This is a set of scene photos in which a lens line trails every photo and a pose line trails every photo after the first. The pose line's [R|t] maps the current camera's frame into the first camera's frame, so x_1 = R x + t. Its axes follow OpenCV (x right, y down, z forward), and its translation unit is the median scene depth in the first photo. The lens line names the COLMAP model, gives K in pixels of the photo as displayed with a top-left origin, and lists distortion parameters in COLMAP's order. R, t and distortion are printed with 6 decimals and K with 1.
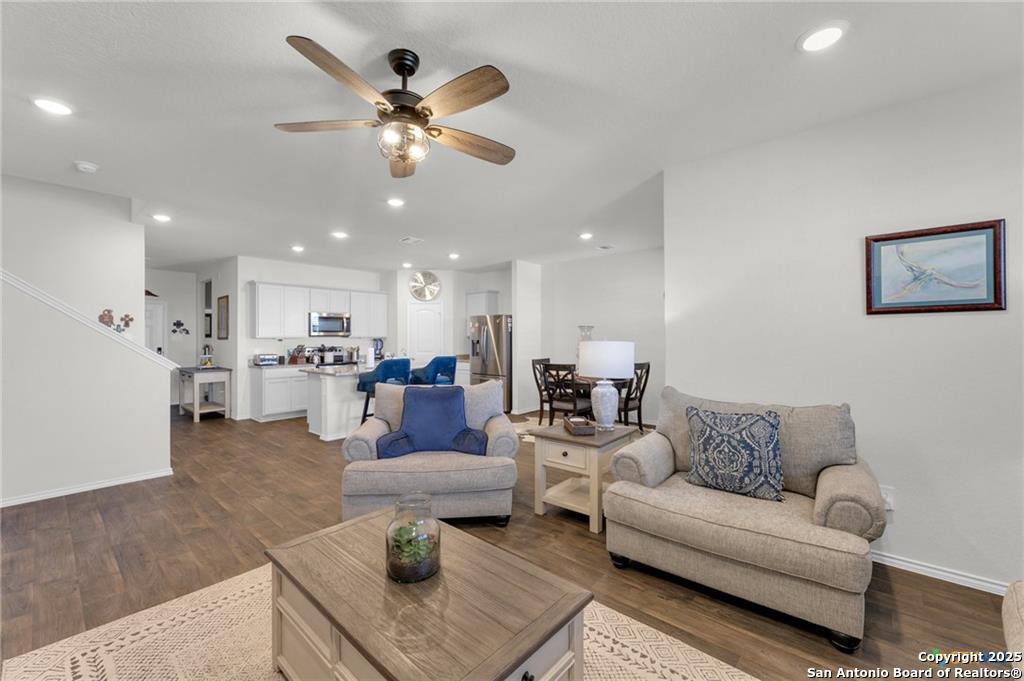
lens RADIAL K [[420.3, 0, 512.0], [0, 420.3, 340.5], [0, 0, 1]] dist [-0.000432, 0.000215]
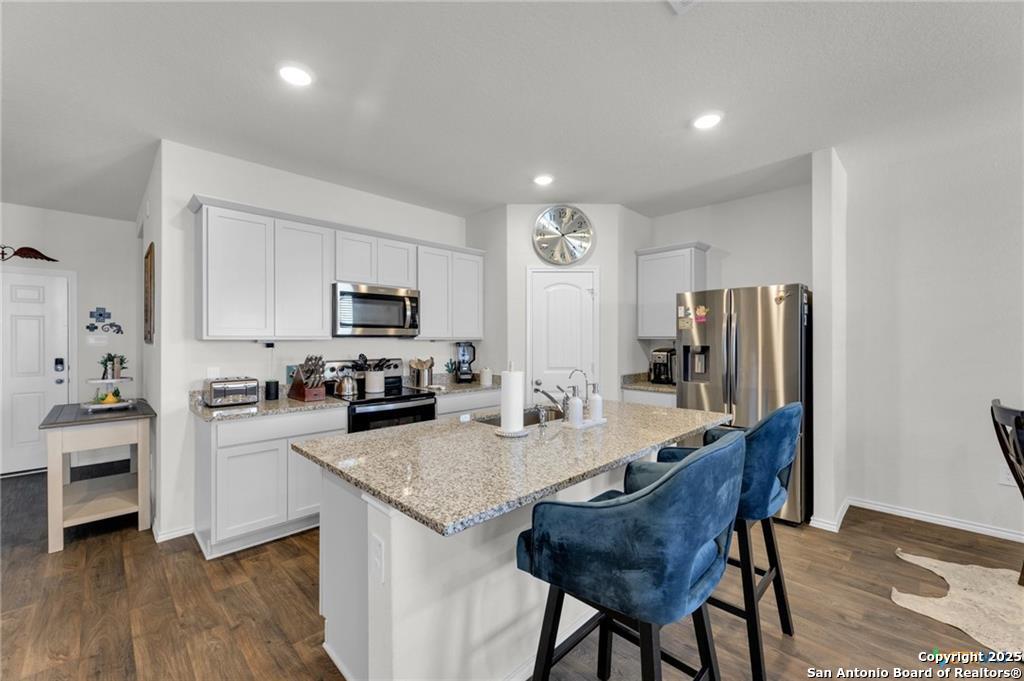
lens RADIAL K [[420.3, 0, 512.0], [0, 420.3, 340.5], [0, 0, 1]] dist [-0.000432, 0.000215]
pose [[0.997768, 0.001153, -0.066760, -0.257744], [-0.001645, 0.999972, -0.007316, -0.002859], [0.066750, 0.007409, 0.997742, 0.556152]]
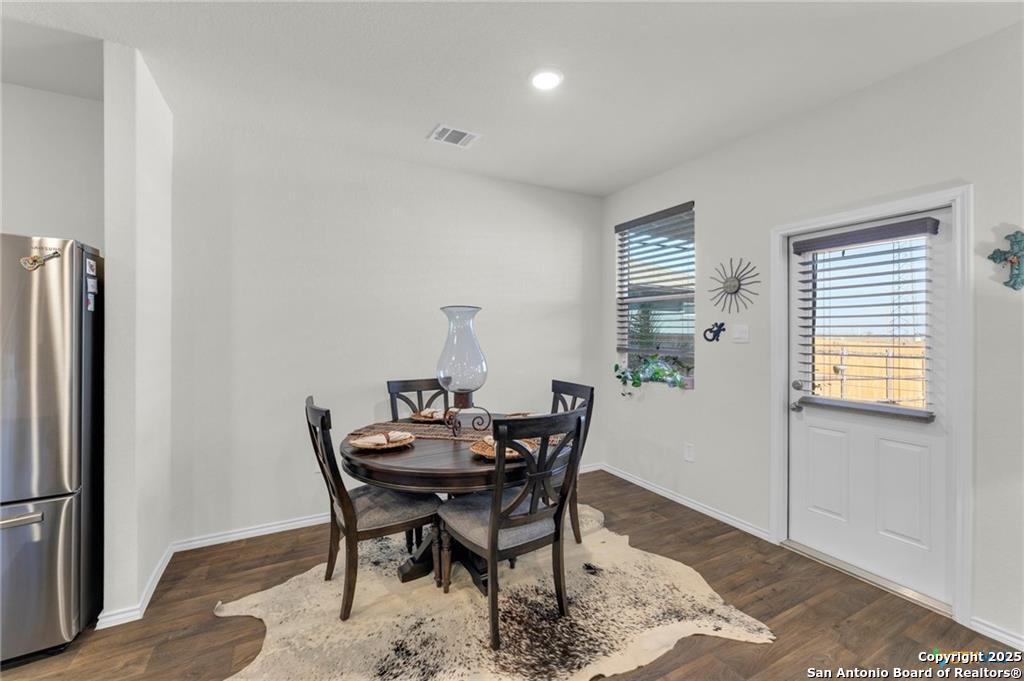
lens RADIAL K [[414.9, 0, 512.0], [0, 414.9, 340.5], [0, 0, 1]] dist [0.000201, -0.015337]
pose [[0.356719, -0.006200, 0.934191, -0.144414], [0.002863, 0.999981, 0.005543, -0.003333], [-0.934208, 0.000697, 0.356729, 0.650683]]
